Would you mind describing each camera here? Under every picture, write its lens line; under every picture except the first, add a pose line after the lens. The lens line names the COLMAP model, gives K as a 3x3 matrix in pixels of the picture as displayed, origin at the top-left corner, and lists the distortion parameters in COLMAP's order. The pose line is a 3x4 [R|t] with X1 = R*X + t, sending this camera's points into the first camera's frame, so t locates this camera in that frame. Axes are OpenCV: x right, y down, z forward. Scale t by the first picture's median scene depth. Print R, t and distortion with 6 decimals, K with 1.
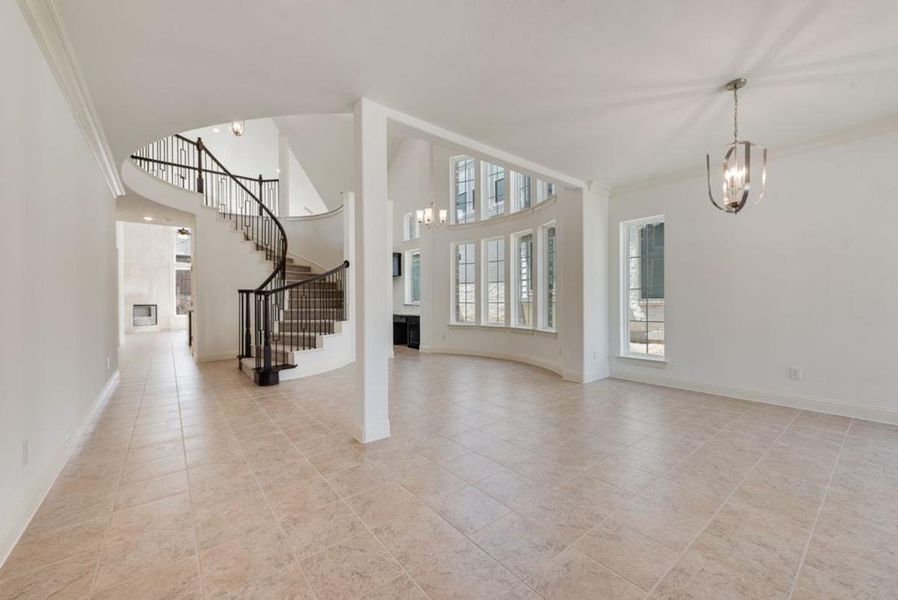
lens RADIAL K [[355.0, 0, 449.3], [0, 355.0, 299.9], [0, 0, 1]] dist [0.002568, 0.000689]
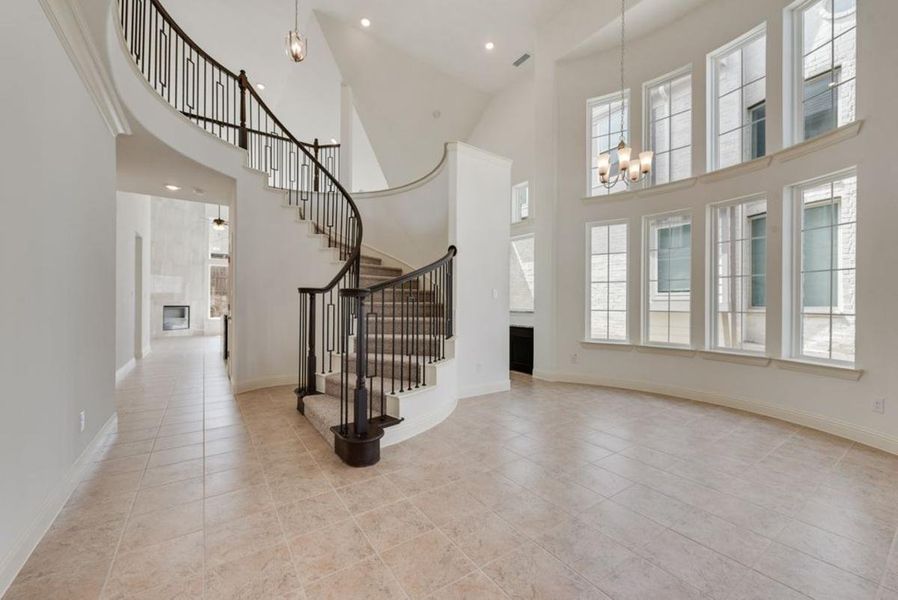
lens RADIAL K [[355.0, 0, 448.9], [0, 355.0, 300.9], [0, 0, 1]] dist [0.002568, 0.000689]
pose [[0.997676, 0.011157, -0.067212, -0.235489], [-0.011382, 0.999931, -0.002966, -0.005356], [0.067175, 0.003725, 0.997734, 0.316929]]
